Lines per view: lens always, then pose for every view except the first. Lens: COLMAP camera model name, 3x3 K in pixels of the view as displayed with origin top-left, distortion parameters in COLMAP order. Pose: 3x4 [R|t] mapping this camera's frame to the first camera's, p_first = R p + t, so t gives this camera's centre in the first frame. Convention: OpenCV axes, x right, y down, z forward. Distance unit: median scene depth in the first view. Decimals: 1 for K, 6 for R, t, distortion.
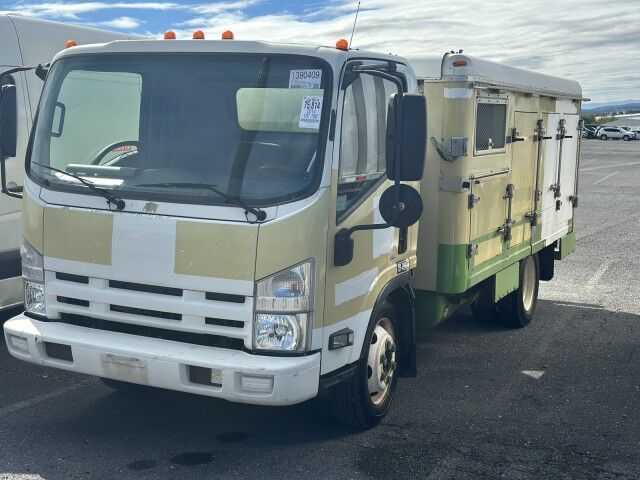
lens RADIAL K [[919.4, 0, 319.6], [0, 919.4, 249.2], [0, 0, 1]] dist [0.157775, -0.099761]
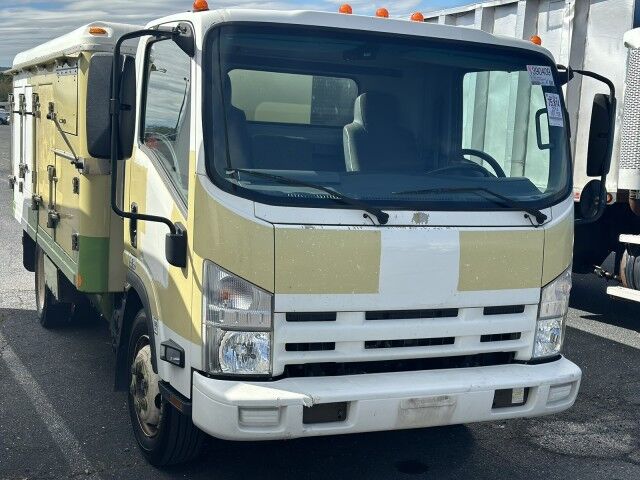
lens RADIAL K [[960.4, 0, 320.0], [0, 960.4, 240.0], [0, 0, 1]] dist [0.080884, 0.091585]
pose [[0.627169, -0.091993, 0.773432, -0.914086], [0.068941, 0.995660, 0.062521, -0.086041], [-0.775826, 0.014110, 0.630789, 0.510937]]
